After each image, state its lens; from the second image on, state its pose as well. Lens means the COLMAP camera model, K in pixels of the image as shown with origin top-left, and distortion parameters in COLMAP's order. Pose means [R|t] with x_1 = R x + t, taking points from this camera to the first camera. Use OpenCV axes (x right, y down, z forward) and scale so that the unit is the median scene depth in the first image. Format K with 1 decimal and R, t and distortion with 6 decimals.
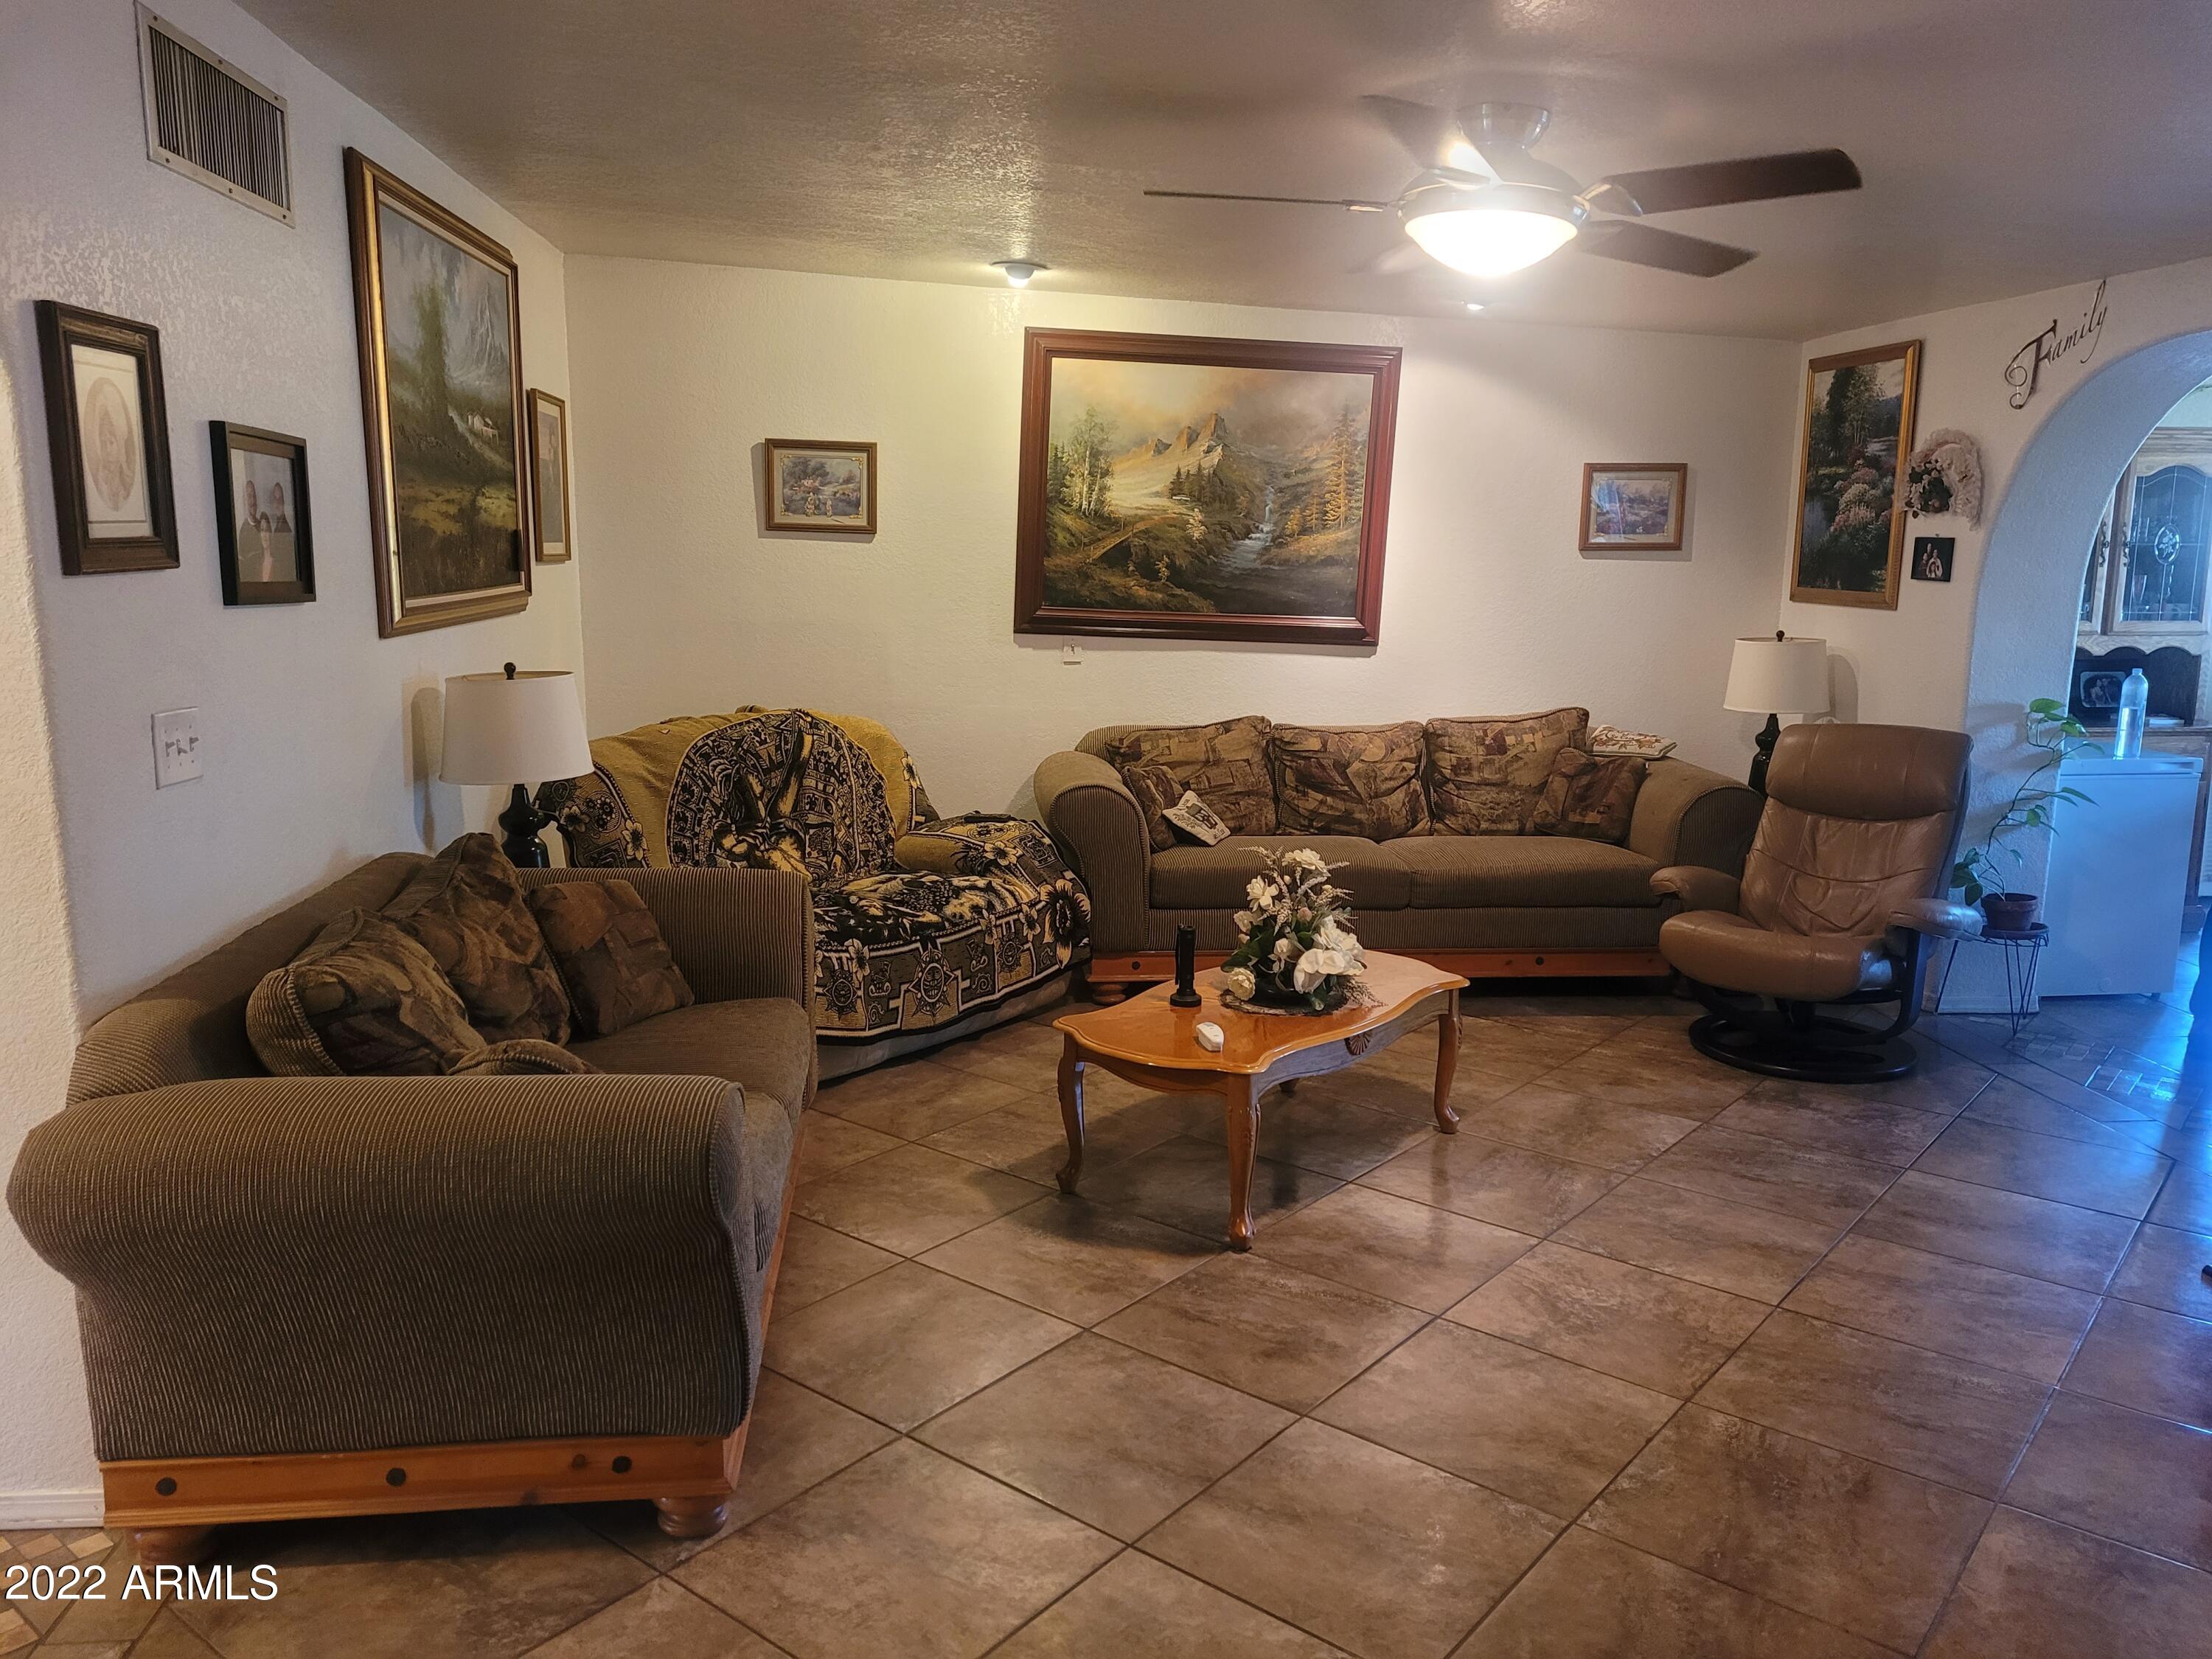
lens RADIAL K [[1661.0, 0, 1102.5], [0, 1661.0, 828.4], [0, 0, 1]] dist [0.057253, -0.049367]
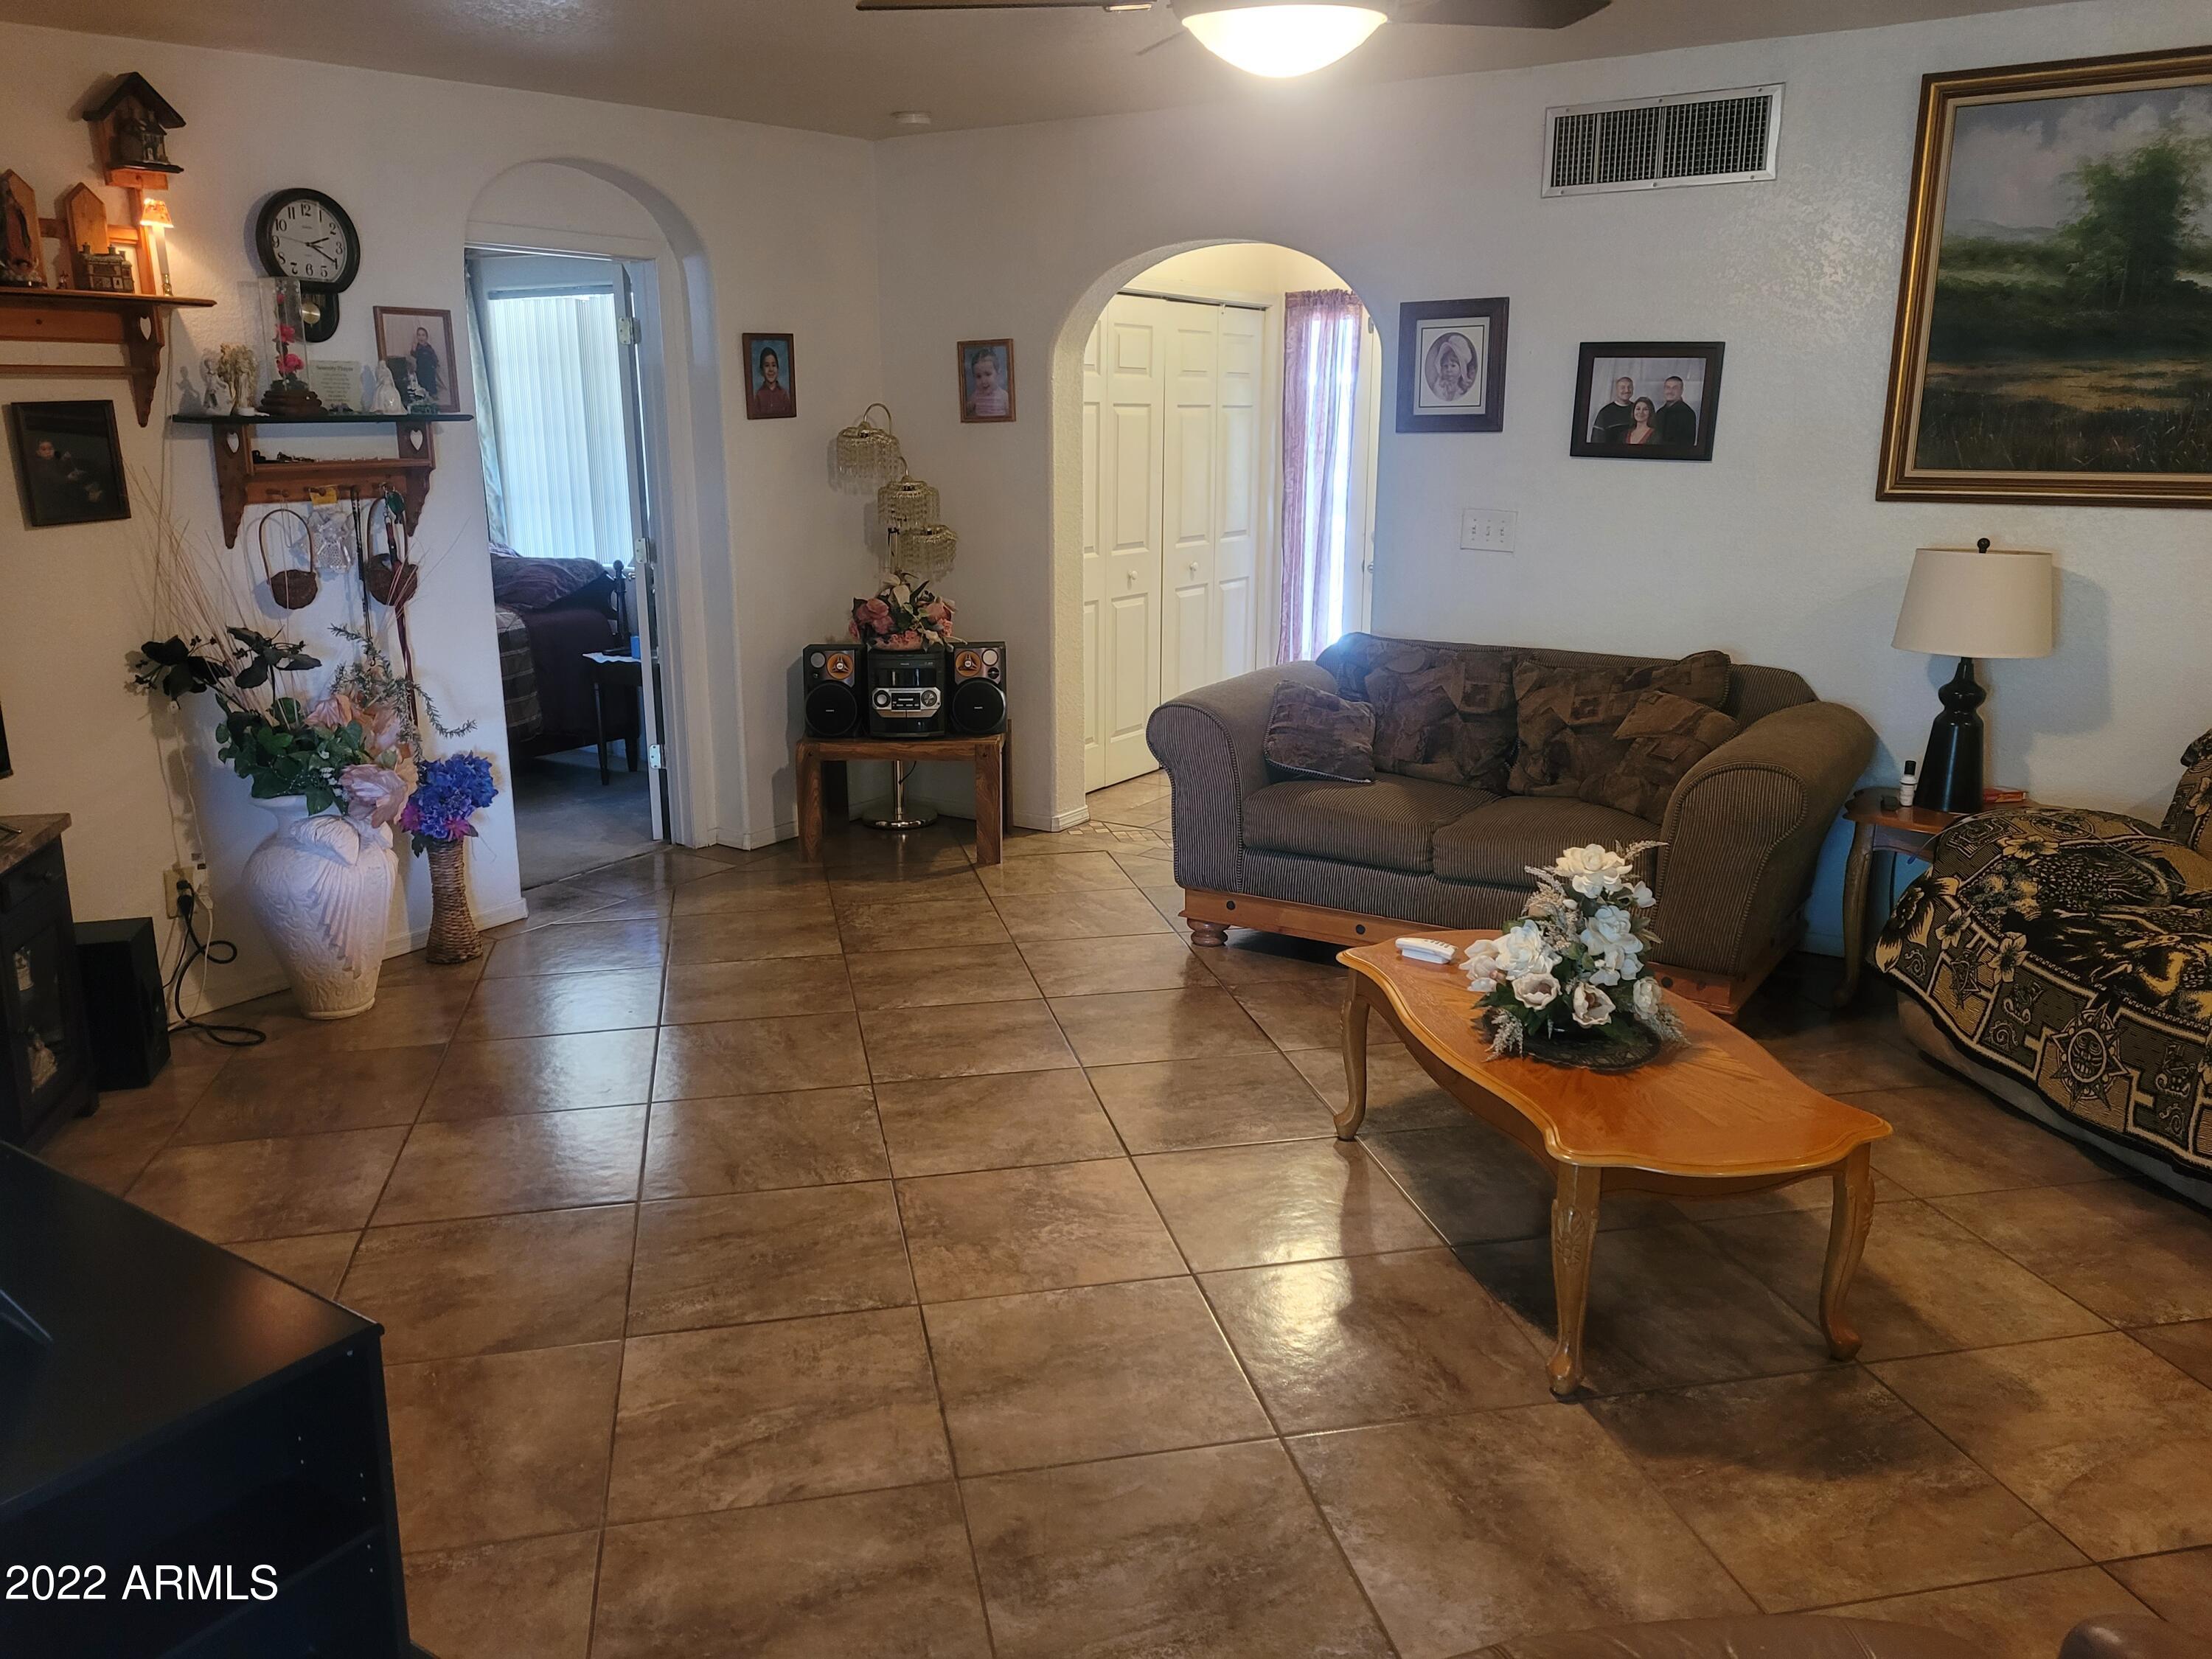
lens RADIAL K [[1661.0, 0, 1105.7], [0, 1661.0, 828.5], [0, 0, 1]] dist [0.057253, -0.049367]
pose [[-0.619781, 0.182385, -0.763287, 0.785055], [-0.142011, 0.930497, 0.337650, -0.204724], [0.771819, 0.317664, -0.550804, 1.208833]]
